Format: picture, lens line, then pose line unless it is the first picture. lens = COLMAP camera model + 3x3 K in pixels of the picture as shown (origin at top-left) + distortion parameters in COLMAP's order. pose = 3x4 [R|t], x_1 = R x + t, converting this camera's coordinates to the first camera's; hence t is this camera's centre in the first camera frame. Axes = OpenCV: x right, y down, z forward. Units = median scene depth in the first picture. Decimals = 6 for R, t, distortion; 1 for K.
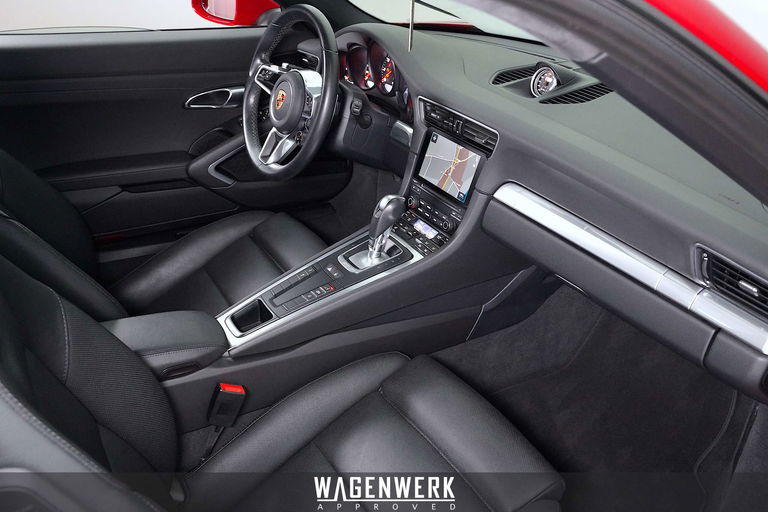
lens RADIAL K [[705.6, 0, 397.6], [0, 705.6, 269.1], [0, 0, 1]] dist [-0.014649, 0.001304]
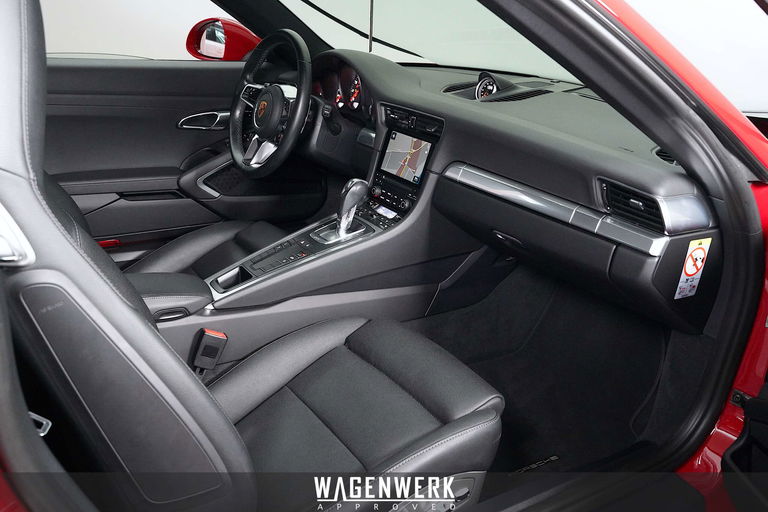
lens RADIAL K [[703.1, 0, 384.0], [0, 703.1, 256.0], [0, 0, 1]] dist [-0.017477, 0.000275]
pose [[0.999939, -0.004204, 0.010219, 0.022145], [0.005573, 0.990435, -0.137867, 0.162162], [-0.009541, 0.137915, 0.990398, -0.119047]]
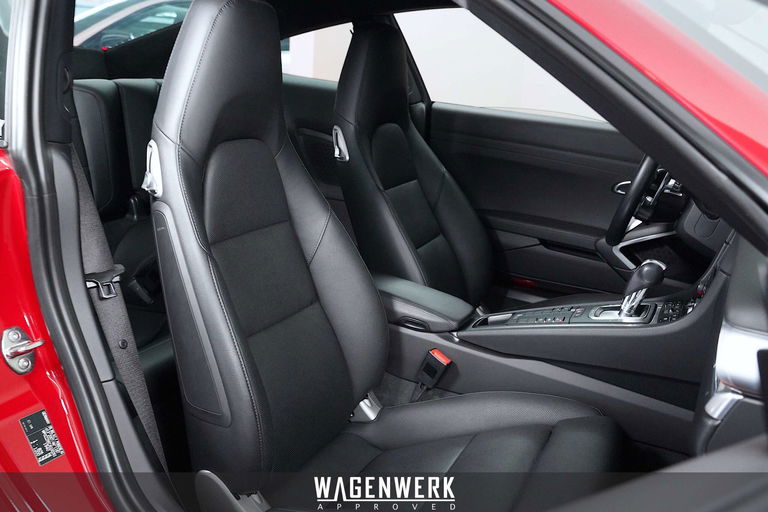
lens RADIAL K [[703.1, 0, 384.0], [0, 703.1, 256.0], [0, 0, 1]] dist [-0.017477, 0.000275]
pose [[0.557288, 0.226281, -0.798891, 0.498924], [-0.428581, 0.902463, -0.043351, 0.086459], [0.711160, 0.366548, 0.599912, 0.119493]]
